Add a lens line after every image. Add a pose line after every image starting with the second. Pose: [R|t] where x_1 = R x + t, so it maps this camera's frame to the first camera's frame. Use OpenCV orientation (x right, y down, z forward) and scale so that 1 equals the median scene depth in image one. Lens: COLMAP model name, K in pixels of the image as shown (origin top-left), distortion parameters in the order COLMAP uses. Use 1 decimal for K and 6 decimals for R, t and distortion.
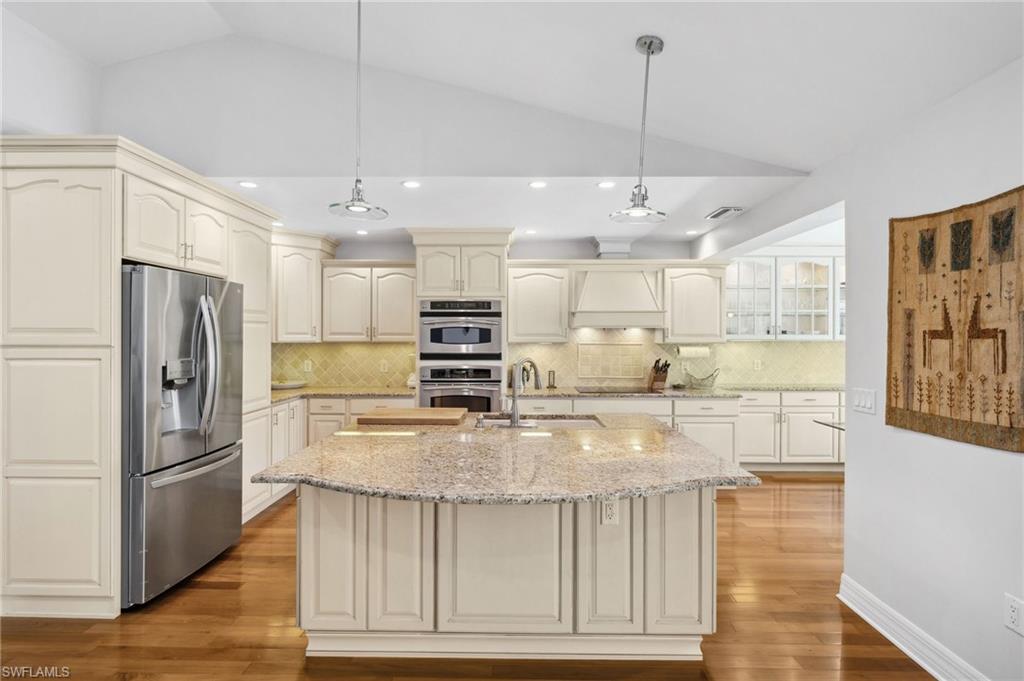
lens RADIAL K [[512.9, 0, 511.4], [0, 512.9, 336.2], [0, 0, 1]] dist [-0.001935, -0.000174]
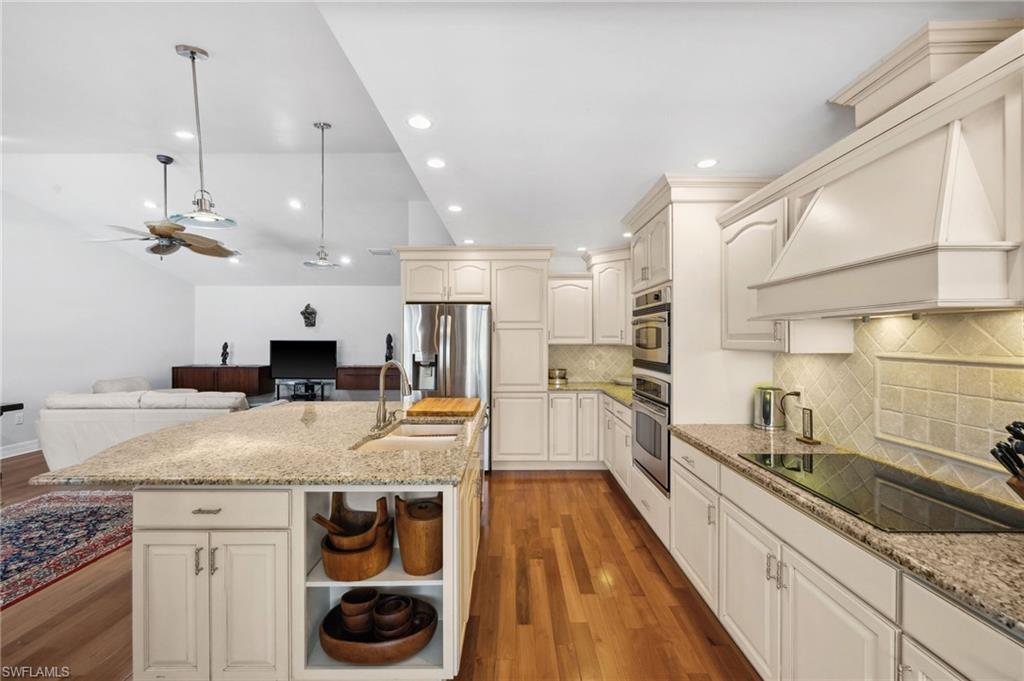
lens RADIAL K [[408.8, 0, 512.1], [0, 408.8, 341.6], [0, 0, 1]] dist [-0.001113, -0.000043]
pose [[0.027116, 0.000804, -0.999632, 0.577696], [-0.003537, 0.999993, 0.000709, 0.005195], [0.999626, 0.003516, 0.027119, 0.869450]]
